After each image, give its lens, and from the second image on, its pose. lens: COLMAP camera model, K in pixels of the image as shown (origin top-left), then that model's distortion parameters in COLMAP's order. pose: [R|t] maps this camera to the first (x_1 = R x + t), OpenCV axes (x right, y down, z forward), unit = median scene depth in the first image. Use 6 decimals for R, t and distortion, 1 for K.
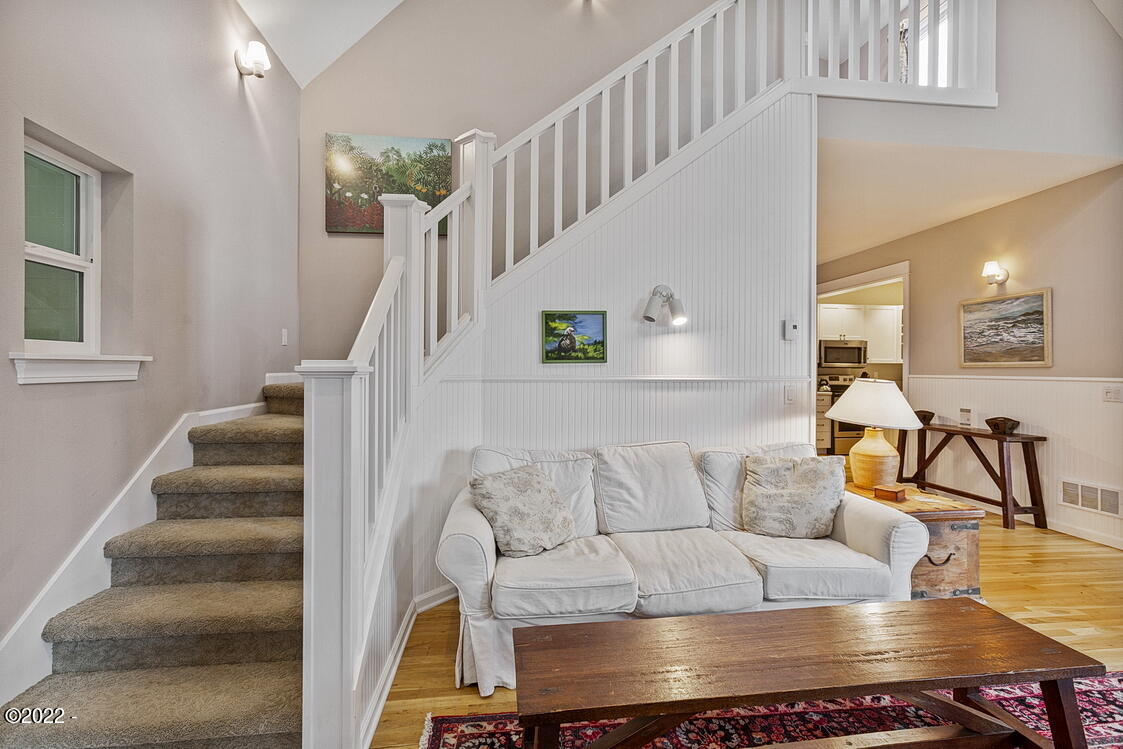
lens RADIAL K [[499.2, 0, 565.4], [0, 499.2, 370.1], [0, 0, 1]] dist [-0.003891, 0.004375]
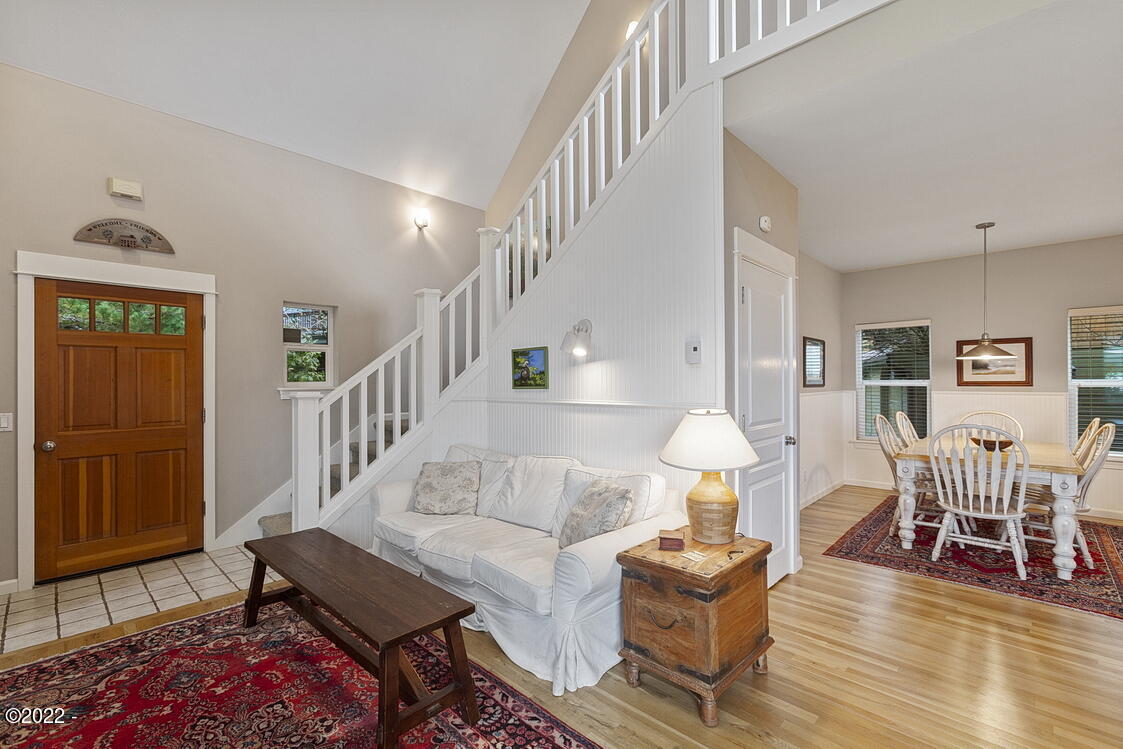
lens RADIAL K [[499.2, 0, 560.7], [0, 499.2, 379.8], [0, 0, 1]] dist [-0.003891, 0.004375]
pose [[0.634478, -0.011543, -0.772855, 1.052569], [0.006193, 0.999932, -0.009850, -0.023998], [0.772916, 0.001464, 0.634506, 0.246097]]
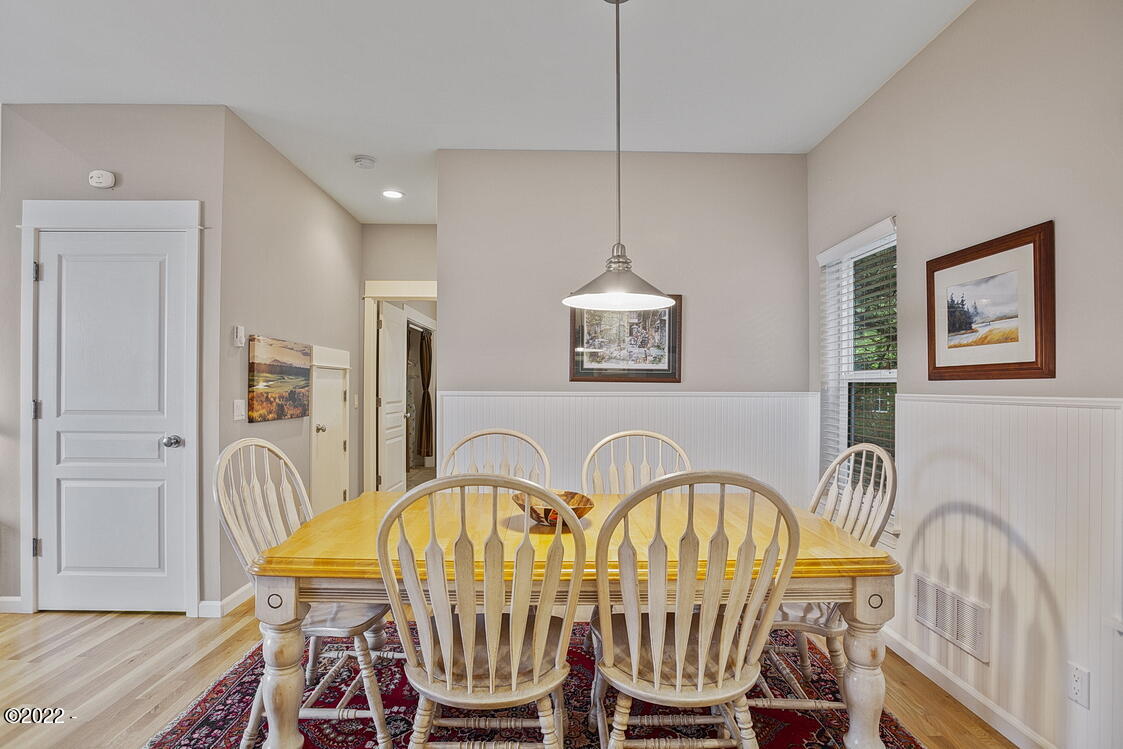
lens RADIAL K [[545.5, 0, 567.2], [0, 545.5, 377.1], [0, 0, 1]] dist [-0.033719, 0.003510]
pose [[-0.089117, -0.017730, -0.995863, 1.374557], [-0.007727, 0.999824, -0.017109, 0.004961], [0.995991, 0.006170, -0.089238, 2.177315]]
